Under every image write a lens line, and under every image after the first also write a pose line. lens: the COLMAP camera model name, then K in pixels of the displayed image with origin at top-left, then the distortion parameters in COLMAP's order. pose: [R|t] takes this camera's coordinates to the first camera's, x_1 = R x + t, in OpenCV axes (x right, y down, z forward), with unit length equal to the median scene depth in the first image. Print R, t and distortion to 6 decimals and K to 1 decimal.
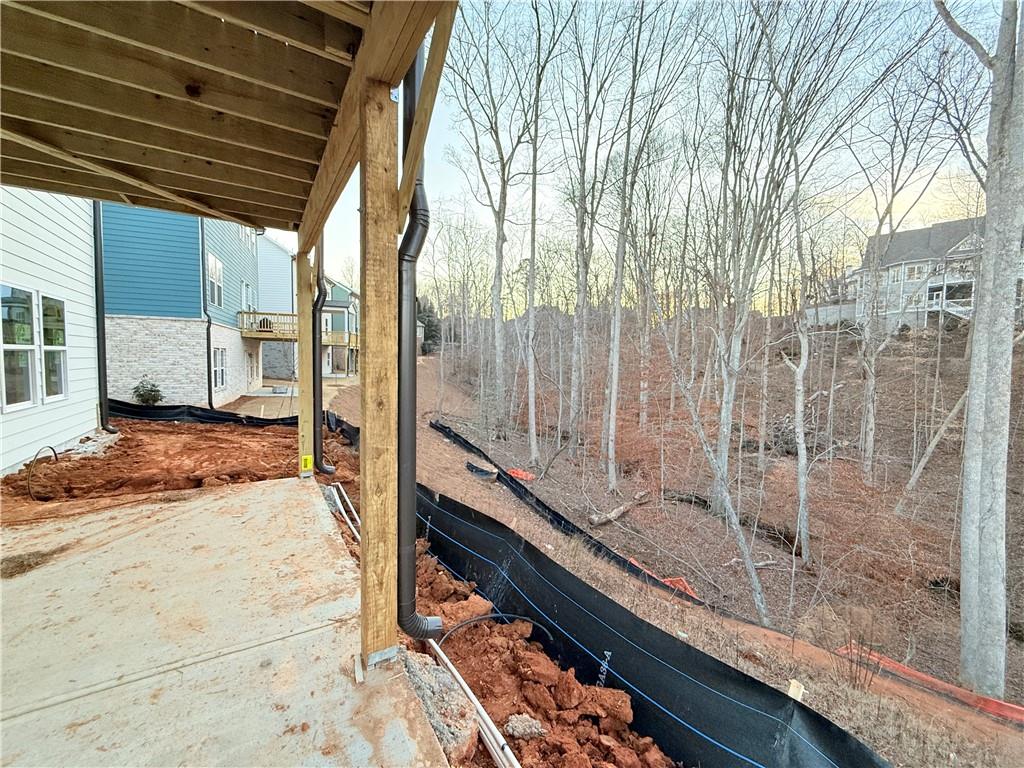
lens RADIAL K [[409.3, 0, 510.5], [0, 409.3, 385.2], [0, 0, 1]] dist [0.000380, 0.000287]
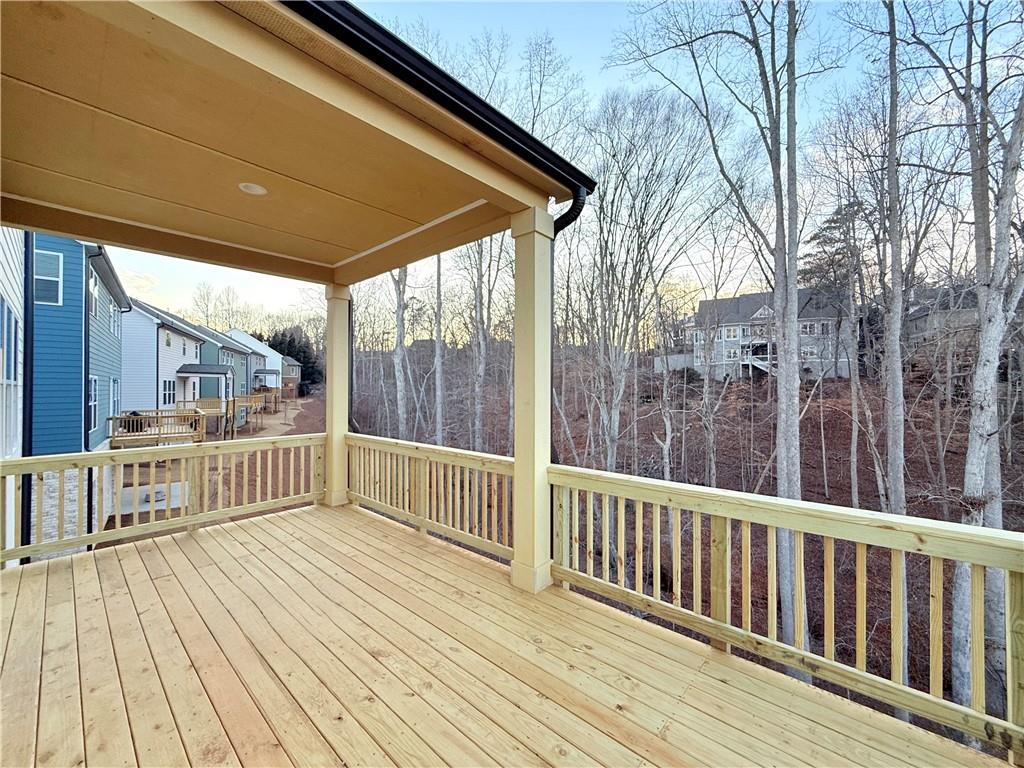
lens RADIAL K [[409.3, 0, 511.8], [0, 409.3, 385.2], [0, 0, 1]] dist [0.000380, 0.000287]
pose [[0.960666, -0.013615, 0.277372, -0.045015], [0.033485, 0.997189, -0.067029, -0.088078], [-0.275680, 0.073680, 0.958421, -0.037510]]
